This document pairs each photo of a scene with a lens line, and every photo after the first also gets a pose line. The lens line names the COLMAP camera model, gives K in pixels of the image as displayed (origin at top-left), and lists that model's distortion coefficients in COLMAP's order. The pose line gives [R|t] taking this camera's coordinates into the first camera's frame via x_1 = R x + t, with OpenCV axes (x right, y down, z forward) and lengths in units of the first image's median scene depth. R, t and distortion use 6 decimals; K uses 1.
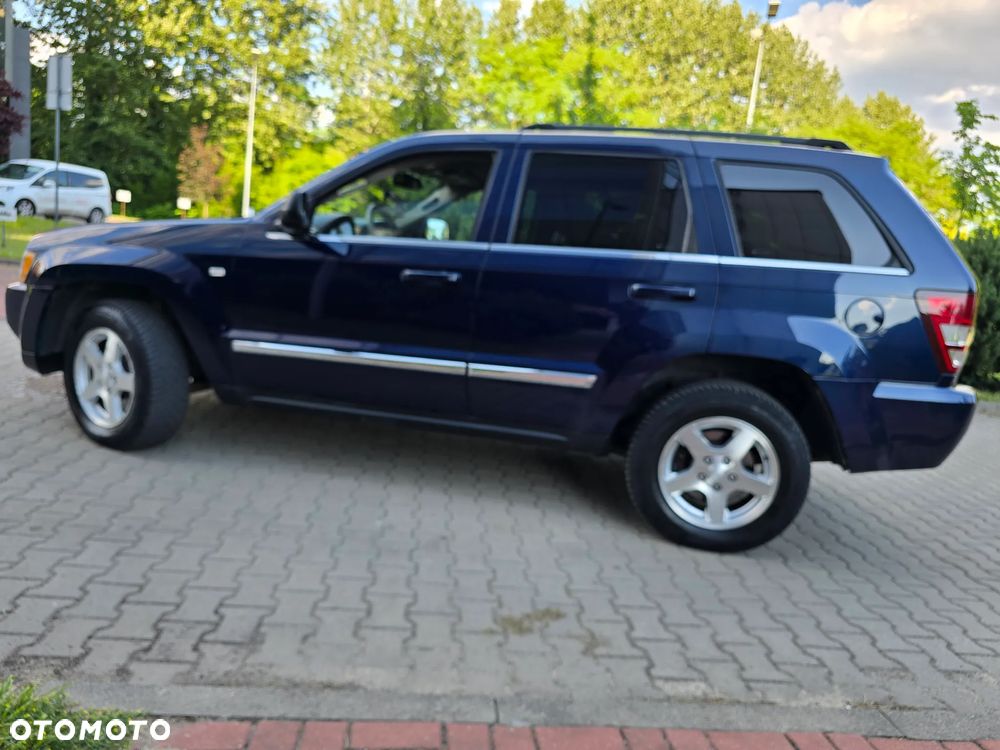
lens RADIAL K [[683.1, 0, 501.2], [0, 683.1, 372.5], [0, 0, 1]] dist [0.008052, -0.007158]
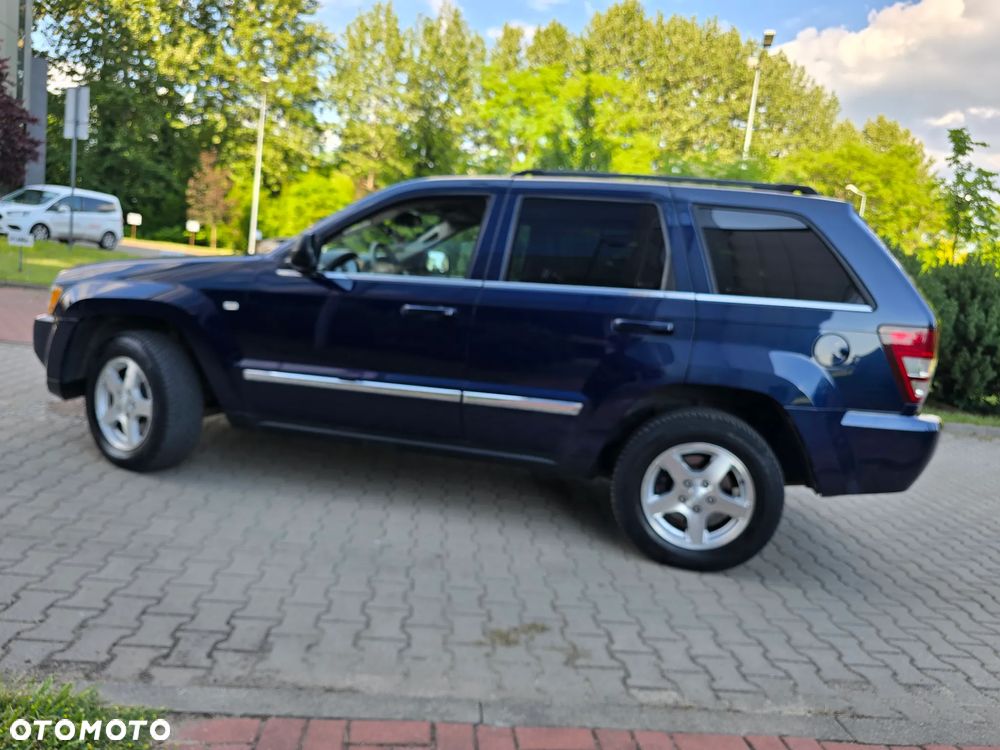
lens RADIAL K [[681.7, 0, 495.1], [0, 681.7, 365.1], [0, 0, 1]] dist [0.009631, -0.007186]
pose [[0.999915, 0.001954, -0.012876, 0.016261], [-0.002458, 0.999228, -0.039201, -0.013704], [0.012789, 0.039229, 0.999148, -0.071335]]
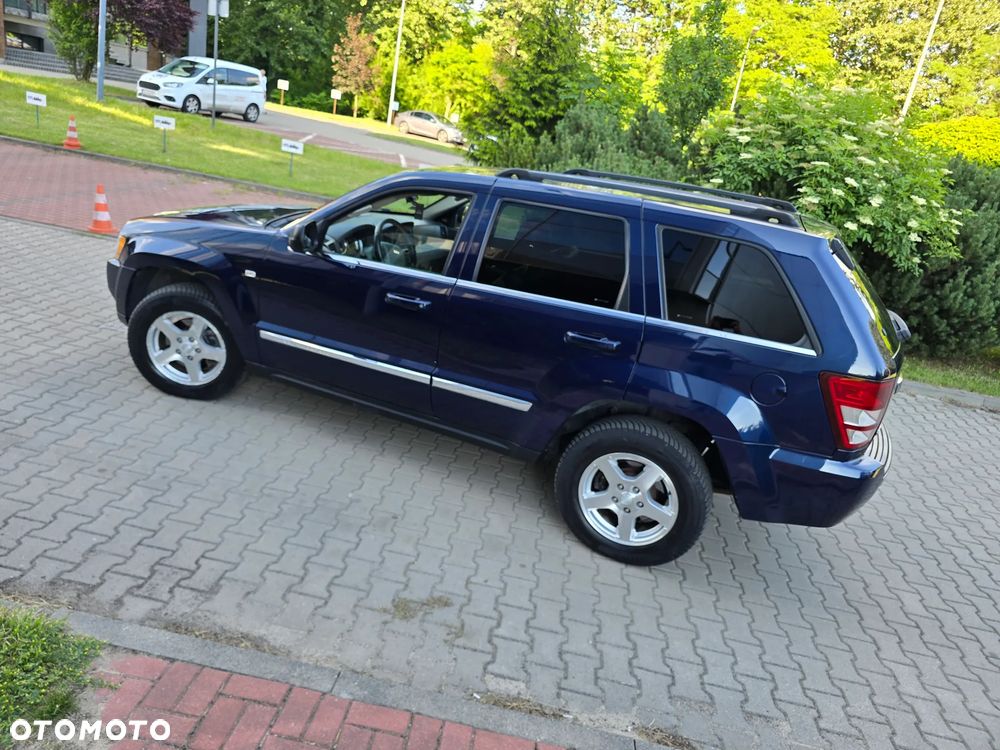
lens RADIAL K [[676.9, 0, 492.4], [0, 676.9, 356.2], [0, 0, 1]] dist [0.033087, -0.026209]
pose [[0.973771, 0.117722, -0.194710, 0.286452], [-0.091859, 0.986313, 0.136927, -0.226448], [0.208164, -0.115450, 0.971256, -0.132143]]
